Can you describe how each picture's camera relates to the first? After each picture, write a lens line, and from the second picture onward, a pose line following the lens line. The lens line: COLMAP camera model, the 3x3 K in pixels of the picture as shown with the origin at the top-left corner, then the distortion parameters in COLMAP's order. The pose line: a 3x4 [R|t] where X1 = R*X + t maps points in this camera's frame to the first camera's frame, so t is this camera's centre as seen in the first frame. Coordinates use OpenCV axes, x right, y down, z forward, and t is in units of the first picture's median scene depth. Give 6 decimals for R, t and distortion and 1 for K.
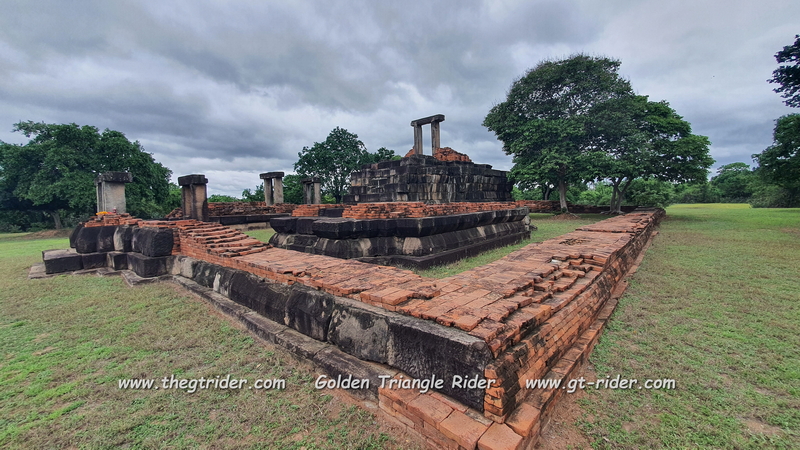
lens RADIAL K [[318.0, 0, 400.0], [0, 318.0, 225.0], [0, 0, 1]] dist [0.002480, -0.000127]
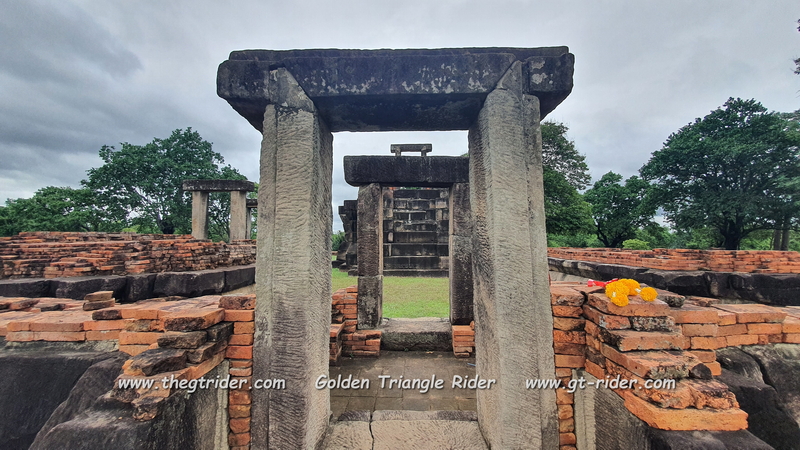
lens RADIAL K [[318.0, 0, 400.0], [0, 318.0, 225.0], [0, 0, 1]] dist [0.002480, -0.000127]
pose [[0.772295, 0.062920, 0.632140, -0.493299], [0.018677, 0.992404, -0.121598, -0.022641], [-0.634989, 0.105716, 0.765253, 0.412134]]
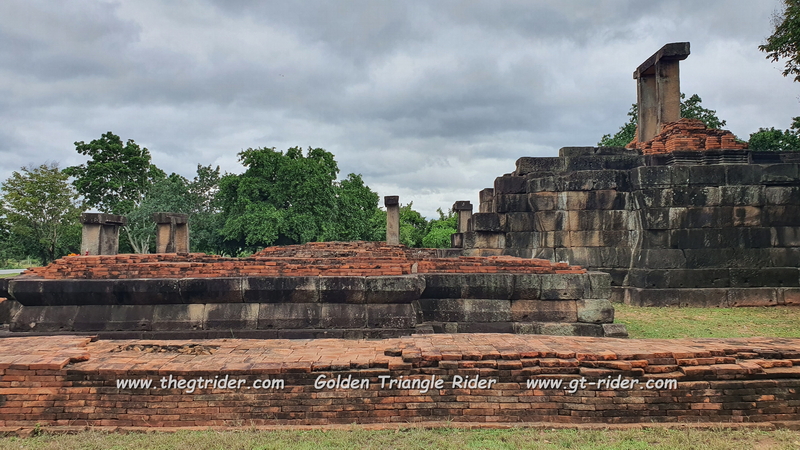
lens RADIAL K [[614.5, 0, 400.0], [0, 614.5, 225.0], [0, 0, 1]] dist [0.006283, 0.001215]
pose [[0.670455, -0.003279, -0.741943, 0.499943], [-0.068262, 0.995476, -0.066084, -0.033685], [0.738804, 0.094953, 0.667198, 0.225927]]
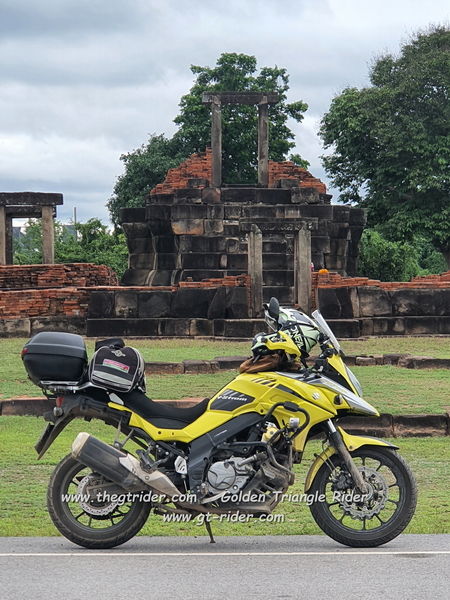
lens RADIAL K [[1796.9, 0, 225.0], [0, 1796.9, 300.0], [0, 0, 1]] dist [-0.100908, -0.286173]
pose [[0.715481, 0.024133, 0.698215, -1.876185], [0.025678, 0.997820, -0.060801, 0.133420], [-0.698160, 0.061431, 0.713301, -0.902039]]
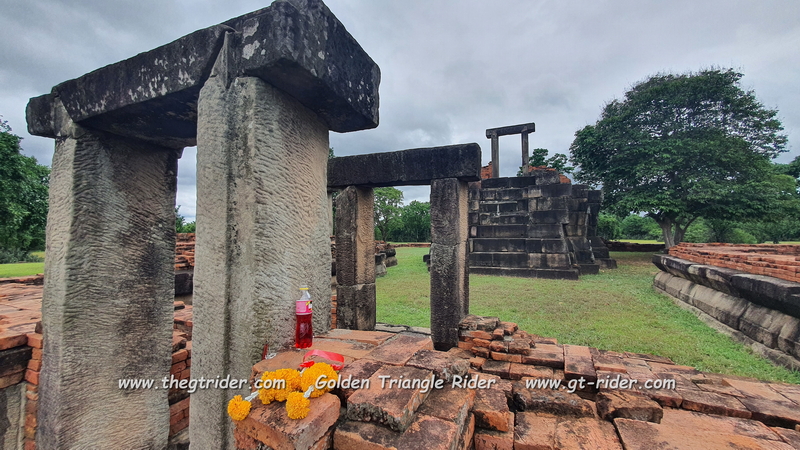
lens RADIAL K [[318.0, 0, 400.0], [0, 318.0, 225.0], [0, 0, 1]] dist [0.002480, -0.000127]
pose [[0.954822, 0.026921, 0.295957, -0.414212], [0.001027, 0.995583, -0.093875, -0.032420], [-0.297177, 0.089938, 0.950577, 0.391482]]
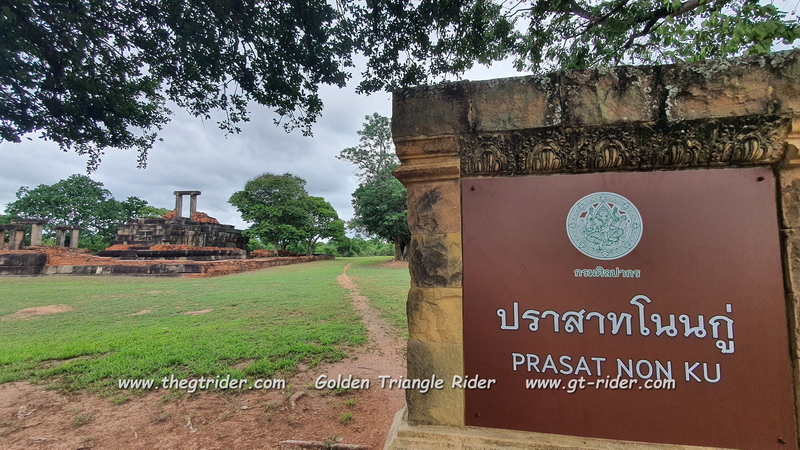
lens RADIAL K [[318.0, 0, 400.0], [0, 318.0, 225.0], [0, 0, 1]] dist [0.002480, -0.000127]
pose [[0.762236, 0.076307, 0.642785, -0.106252], [0.030529, 0.987684, -0.153452, 0.080893], [-0.646579, 0.136590, 0.750519, -0.777524]]
